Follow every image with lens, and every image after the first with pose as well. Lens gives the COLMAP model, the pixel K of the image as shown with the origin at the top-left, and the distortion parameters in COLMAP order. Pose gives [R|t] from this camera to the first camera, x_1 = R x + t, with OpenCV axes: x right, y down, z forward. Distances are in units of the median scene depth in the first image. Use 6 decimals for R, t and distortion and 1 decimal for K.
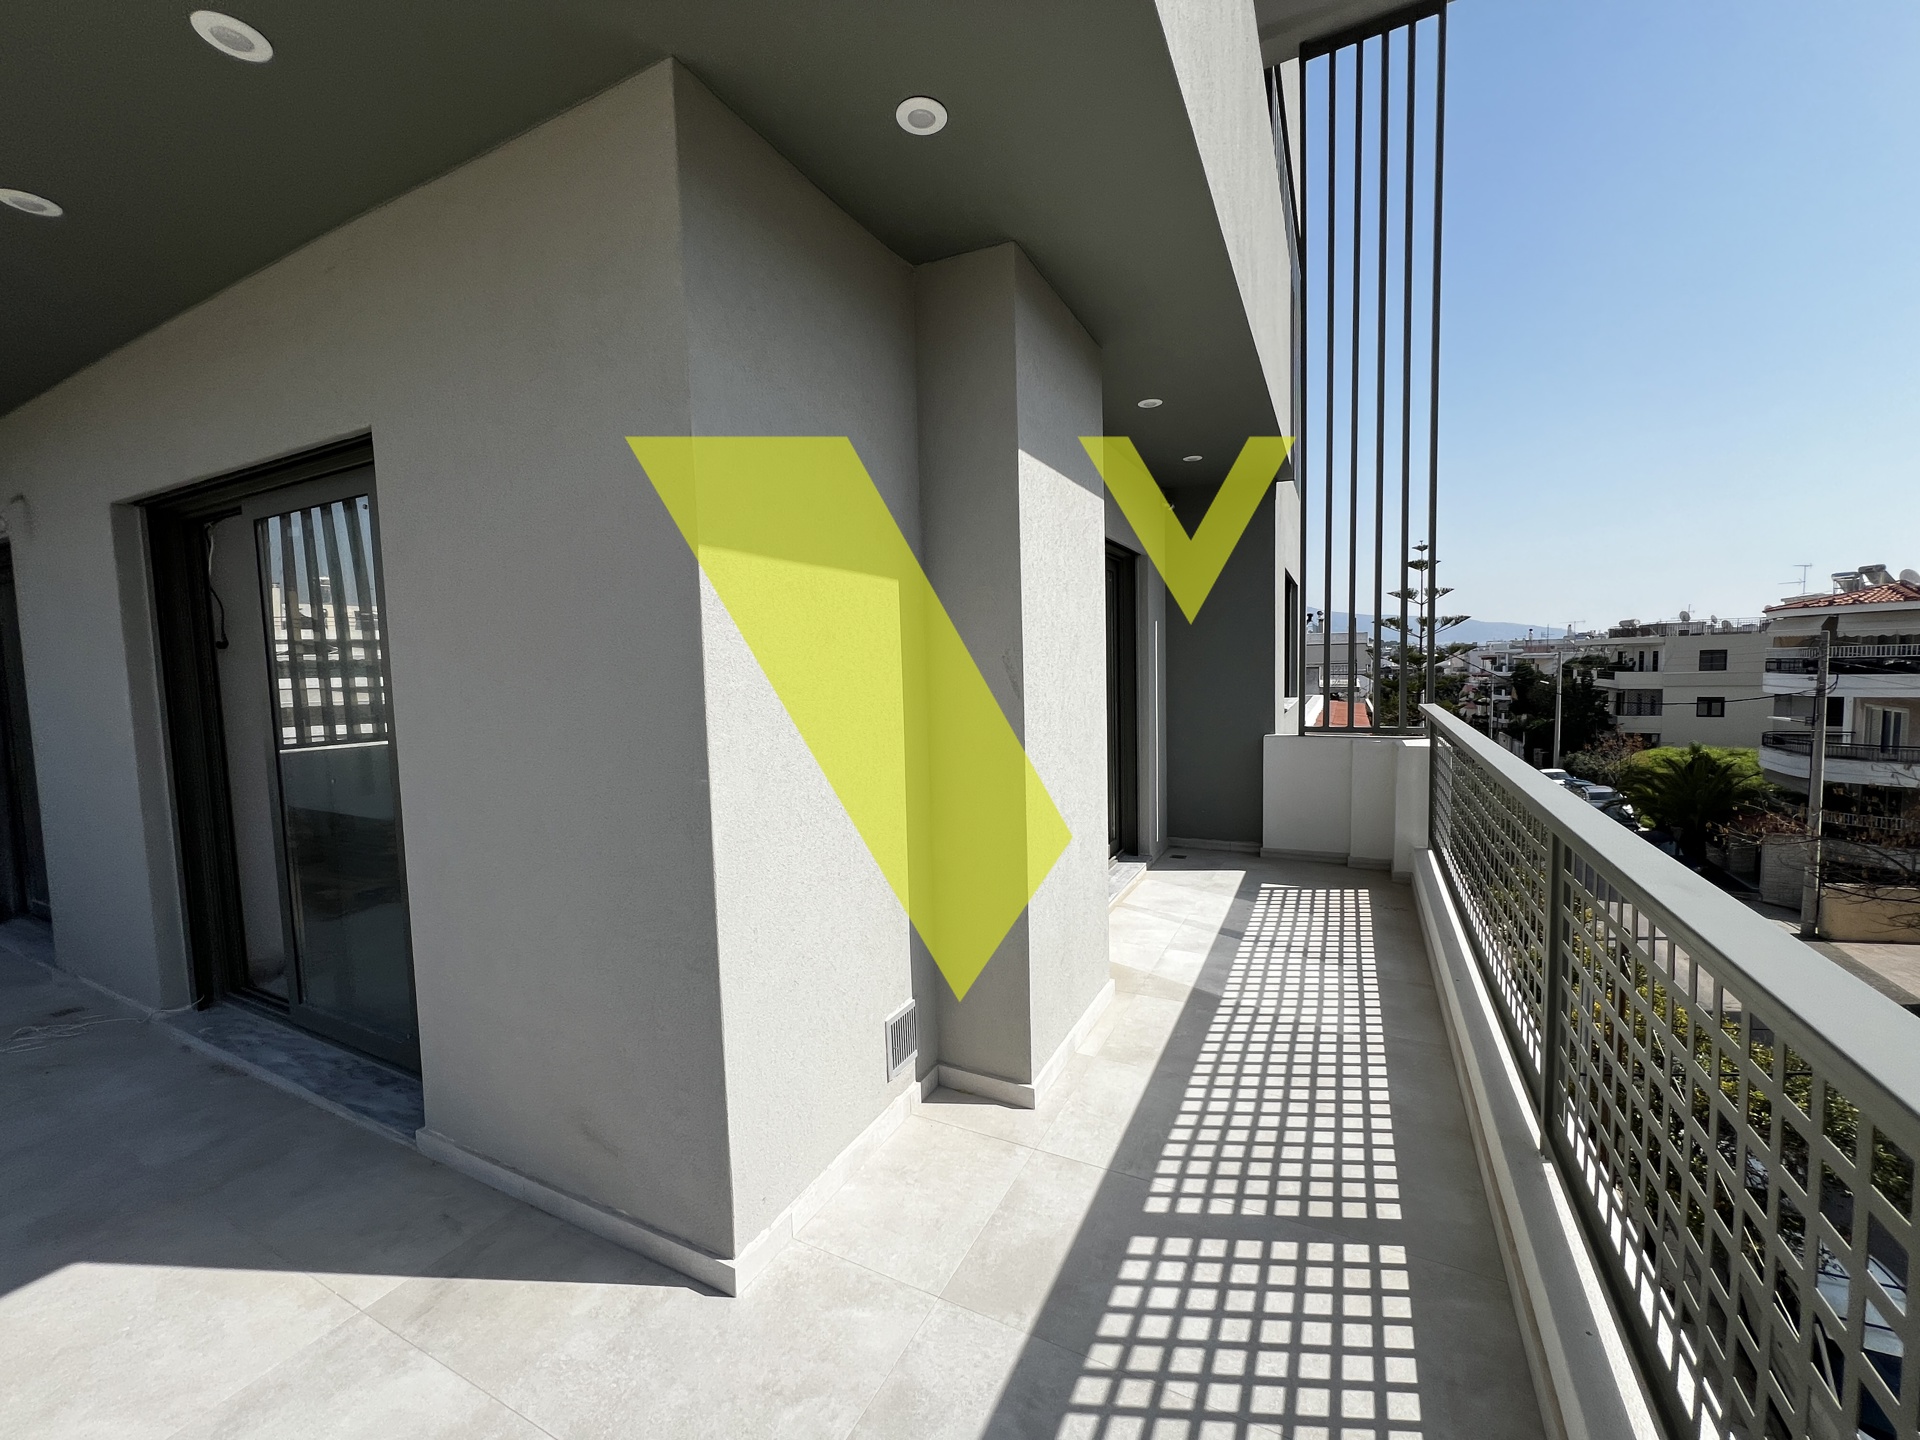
lens RADIAL K [[772.9, 0, 959.0], [0, 772.9, 720.9], [0, 0, 1]] dist [0.000277, 0.000374]
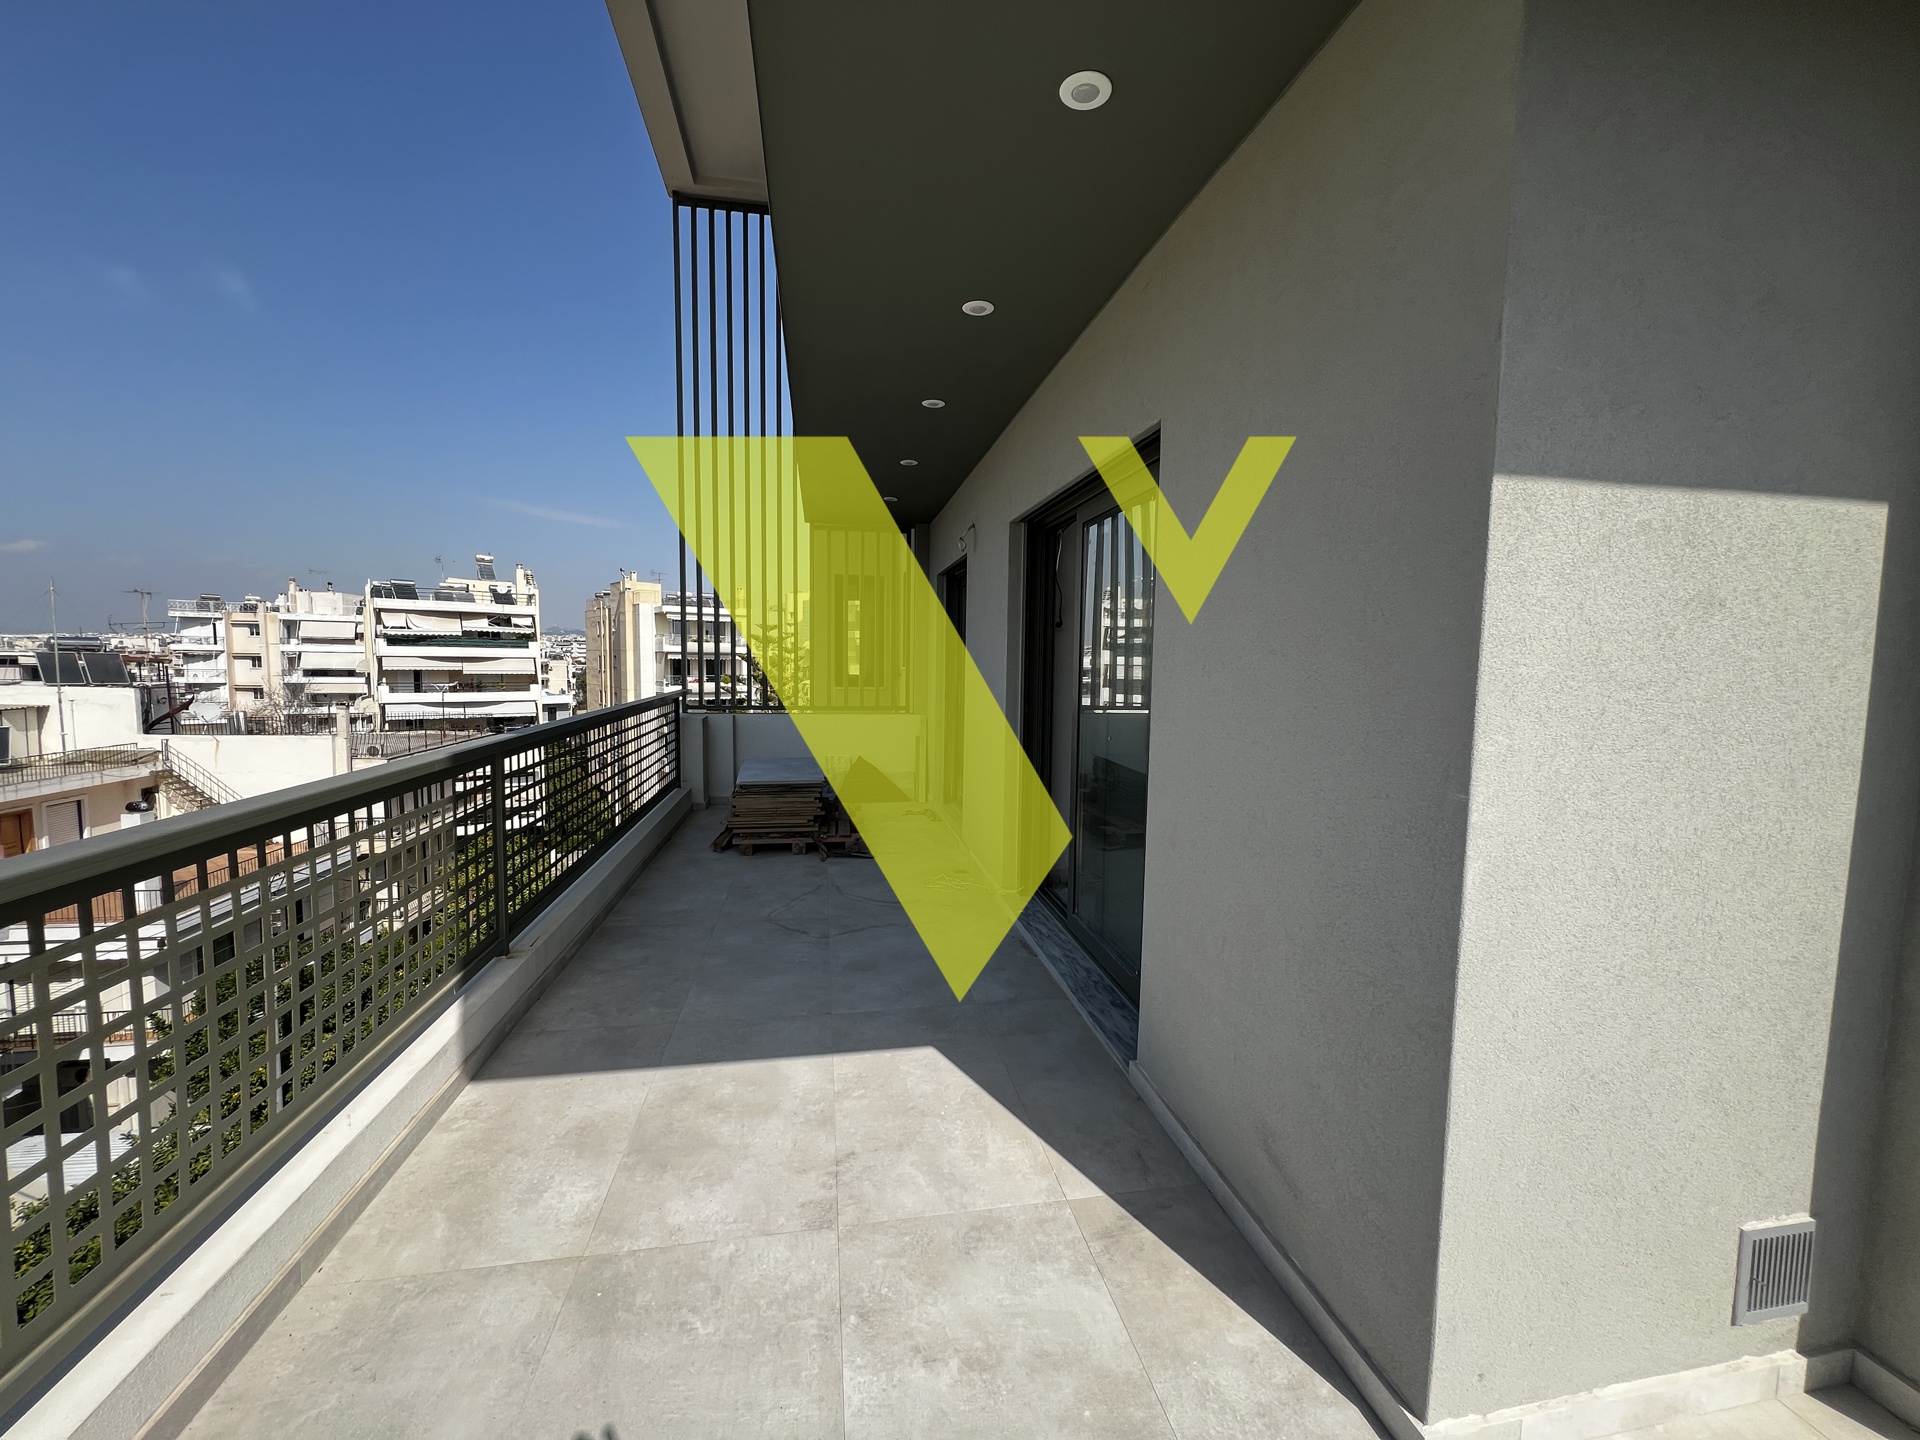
lens RADIAL K [[766.1, 0, 959.3], [0, 766.1, 722.5], [0, 0, 1]] dist [-0.002044, -0.000457]
pose [[0.610023, 0.101071, -0.785911, -0.040894], [-0.086867, 0.994384, 0.060456, 0.003379], [0.787608, 0.031390, 0.615377, 0.126653]]
